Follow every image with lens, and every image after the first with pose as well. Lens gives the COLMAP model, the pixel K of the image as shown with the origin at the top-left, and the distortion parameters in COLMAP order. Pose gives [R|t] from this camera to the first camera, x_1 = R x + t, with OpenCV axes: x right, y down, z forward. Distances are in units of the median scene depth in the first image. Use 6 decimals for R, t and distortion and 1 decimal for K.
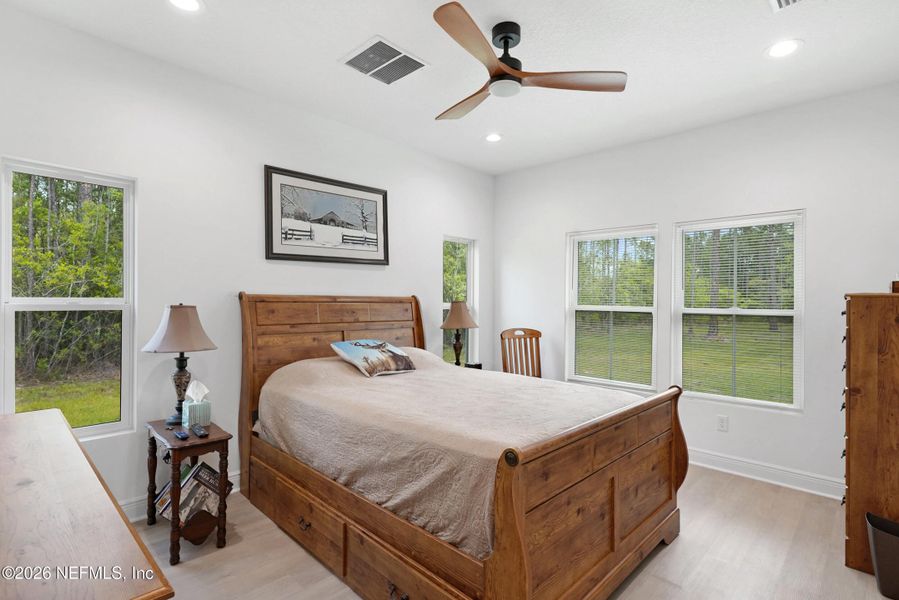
lens RADIAL K [[442.2, 0, 449.5], [0, 442.2, 300.0], [0, 0, 1]] dist [0.004194, 0.000638]
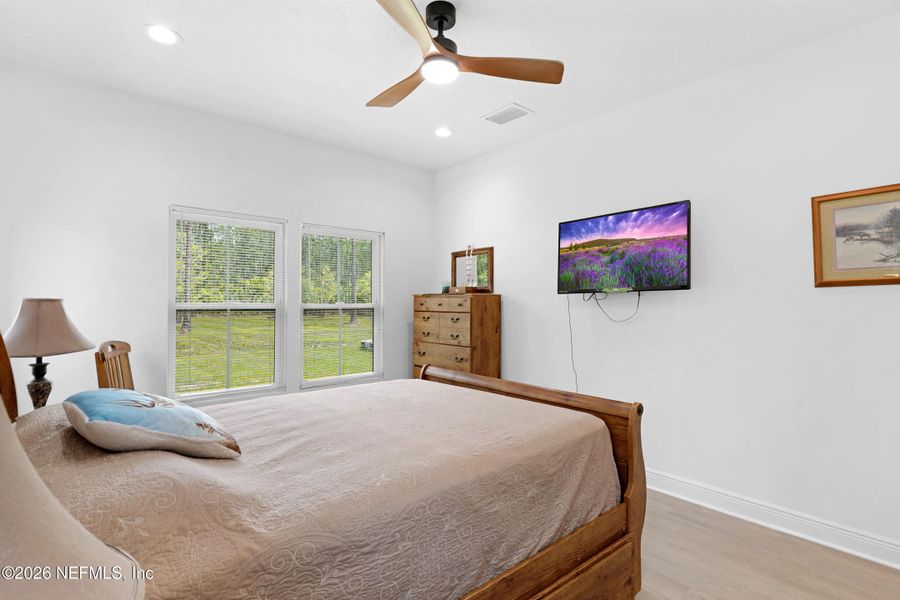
lens RADIAL K [[439.6, 0, 440.6], [0, 439.6, 293.8], [0, 0, 1]] dist [-0.010196, 0.000454]
pose [[0.098935, 0.007219, 0.995068, -0.797203], [-0.005258, 0.999964, -0.006732, -0.000231], [-0.995080, -0.004566, 0.098970, 0.901611]]
